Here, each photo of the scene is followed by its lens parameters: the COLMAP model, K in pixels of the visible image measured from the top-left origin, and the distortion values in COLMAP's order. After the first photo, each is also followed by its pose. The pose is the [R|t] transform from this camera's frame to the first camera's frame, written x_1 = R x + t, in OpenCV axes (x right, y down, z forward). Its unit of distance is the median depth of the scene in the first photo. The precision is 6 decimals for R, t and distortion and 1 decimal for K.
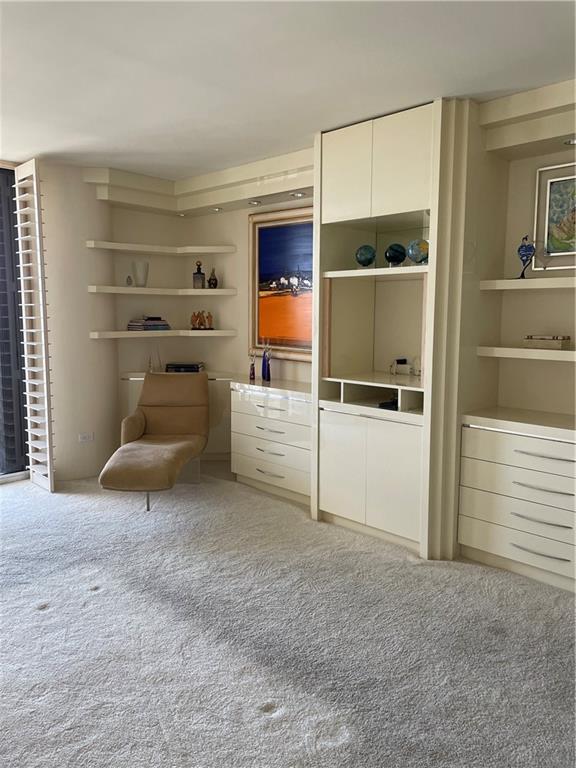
lens RADIAL K [[584.5, 0, 288.5], [0, 584.5, 375.3], [0, 0, 1]] dist [0.070777, -0.010158]
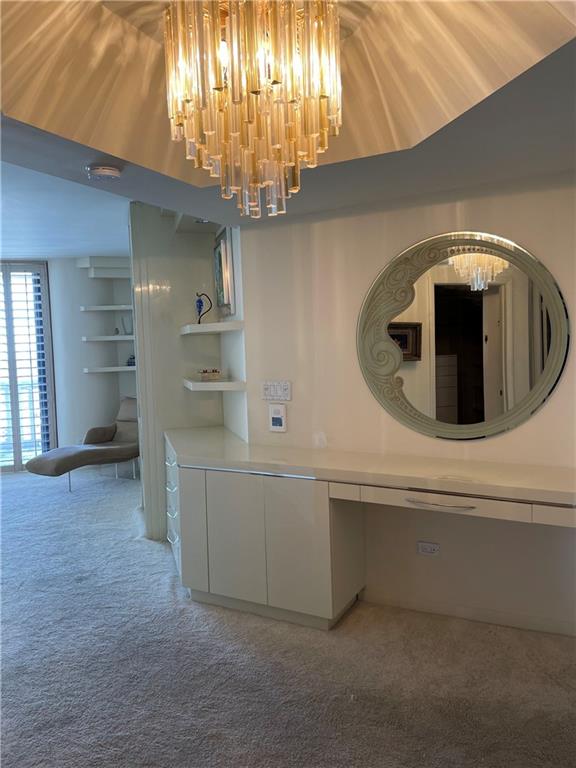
lens RADIAL K [[591.9, 0, 288.0], [0, 591.9, 384.0], [0, 0, 1]] dist [0.006233, 0.000084]
pose [[0.853526, 0.008138, -0.520986, 0.841222], [-0.024994, 0.999366, -0.025338, -0.009589], [0.520450, 0.034648, 0.853189, 0.015436]]
